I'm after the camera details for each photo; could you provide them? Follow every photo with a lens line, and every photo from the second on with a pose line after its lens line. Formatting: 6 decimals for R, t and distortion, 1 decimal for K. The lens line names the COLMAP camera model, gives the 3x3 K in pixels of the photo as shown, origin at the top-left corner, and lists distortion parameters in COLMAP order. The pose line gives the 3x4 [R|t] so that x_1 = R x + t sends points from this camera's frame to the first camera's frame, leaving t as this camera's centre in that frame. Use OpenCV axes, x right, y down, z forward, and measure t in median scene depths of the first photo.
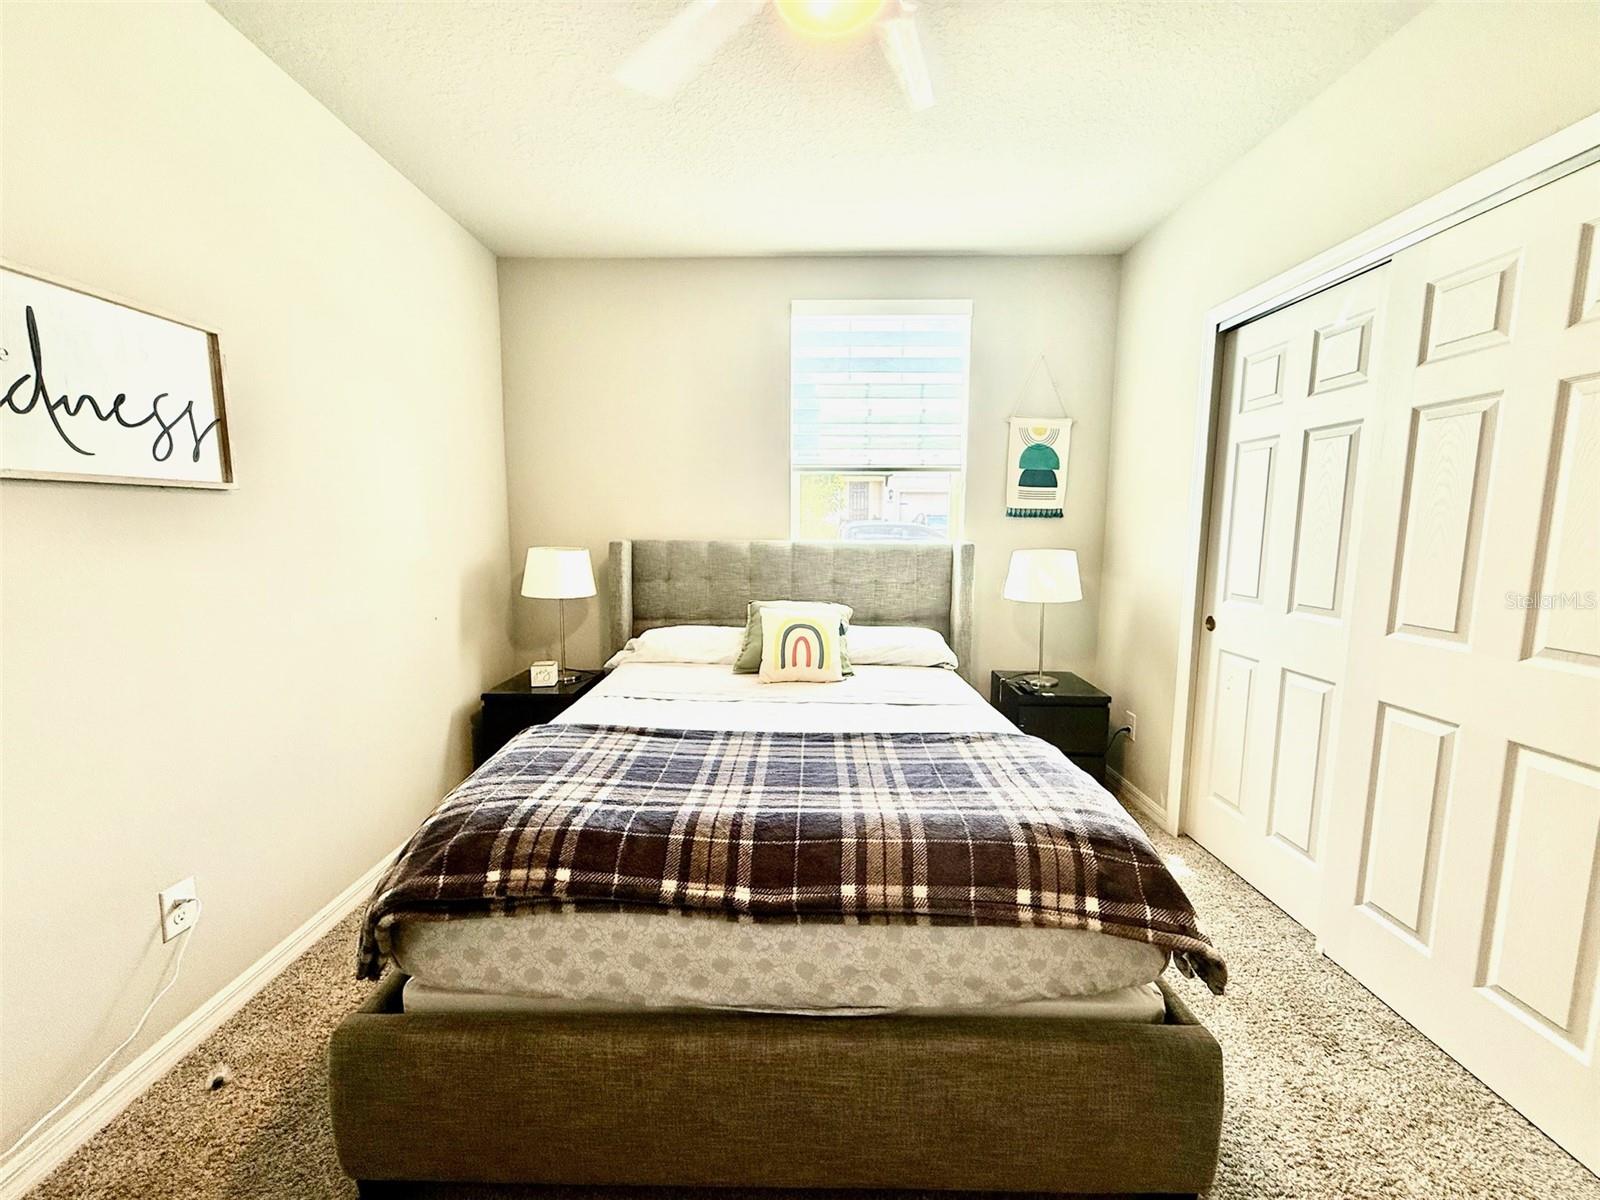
lens RADIAL K [[630.1, 0, 792.6], [0, 630.1, 599.0], [0, 0, 1]] dist [-0.000516, -0.000578]
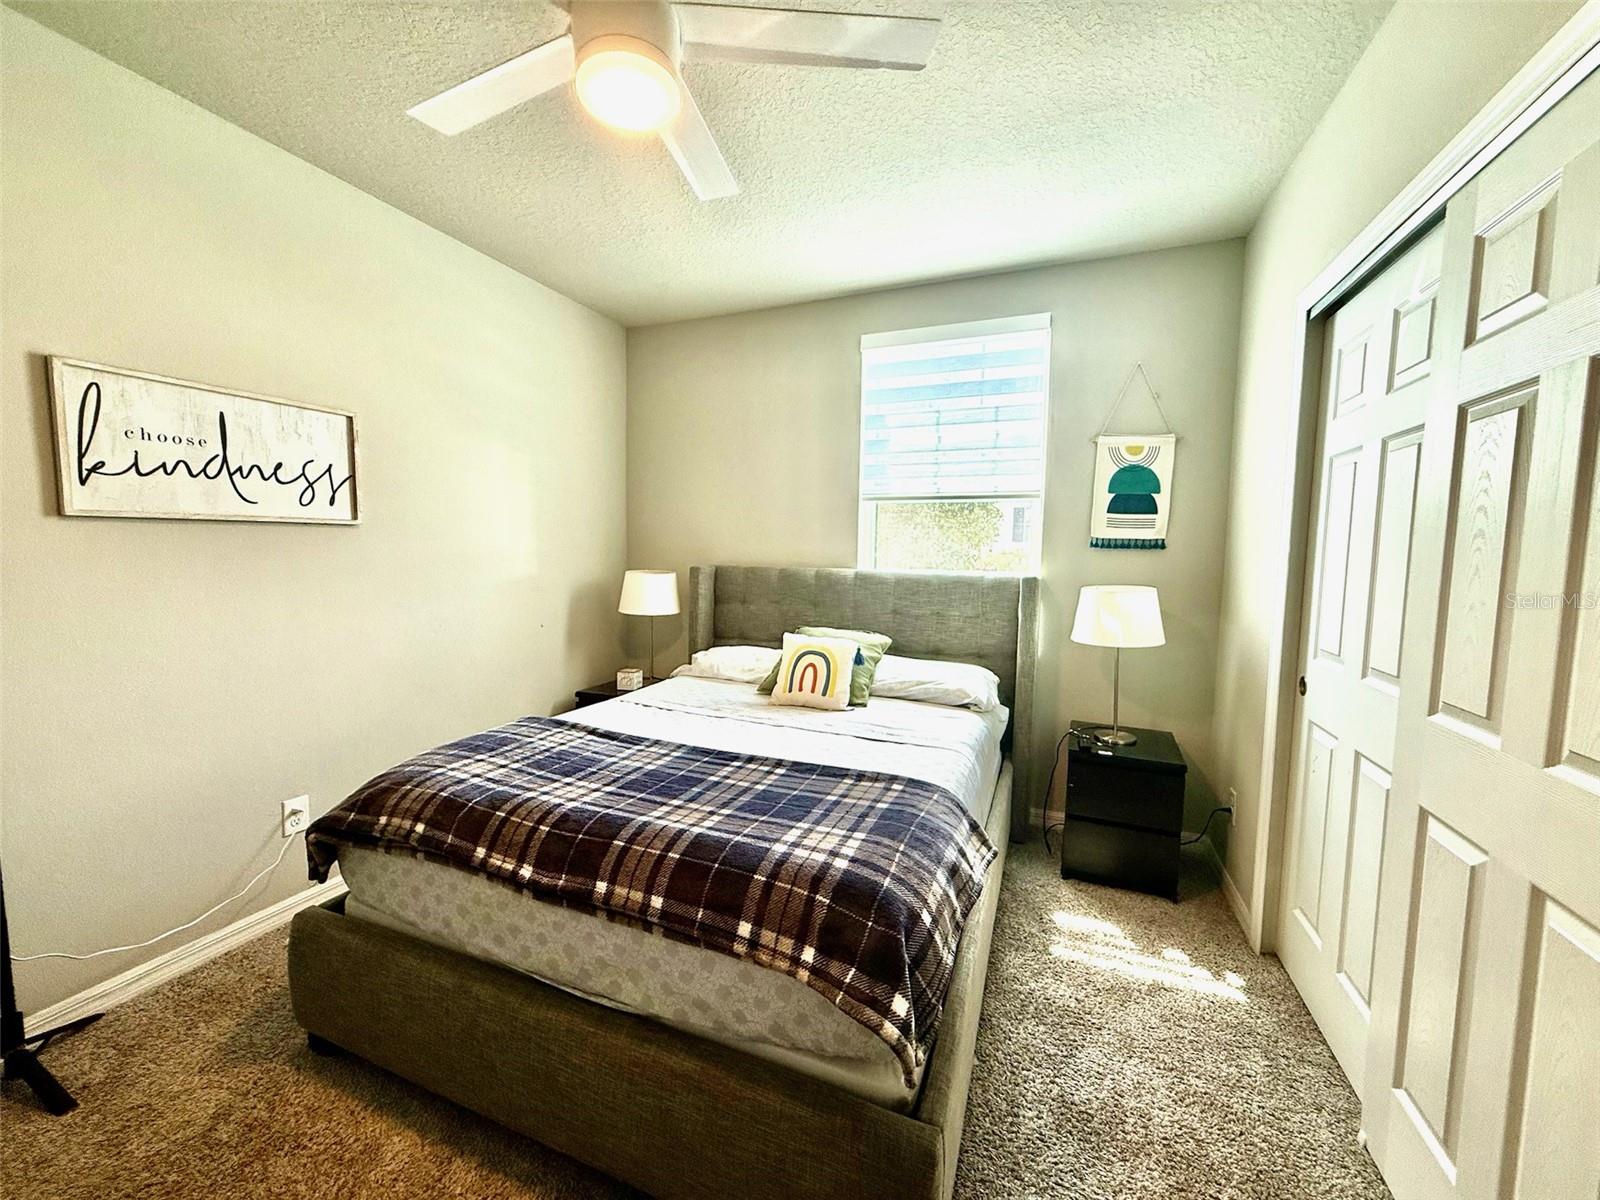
lens RADIAL K [[630.1, 0, 797.0], [0, 630.1, 598.8], [0, 0, 1]] dist [-0.000516, -0.000578]
pose [[0.929526, 0.038562, -0.366734, 0.538889], [-0.053794, 0.998058, -0.031400, -0.015795], [0.364811, 0.048915, 0.929796, 0.052956]]
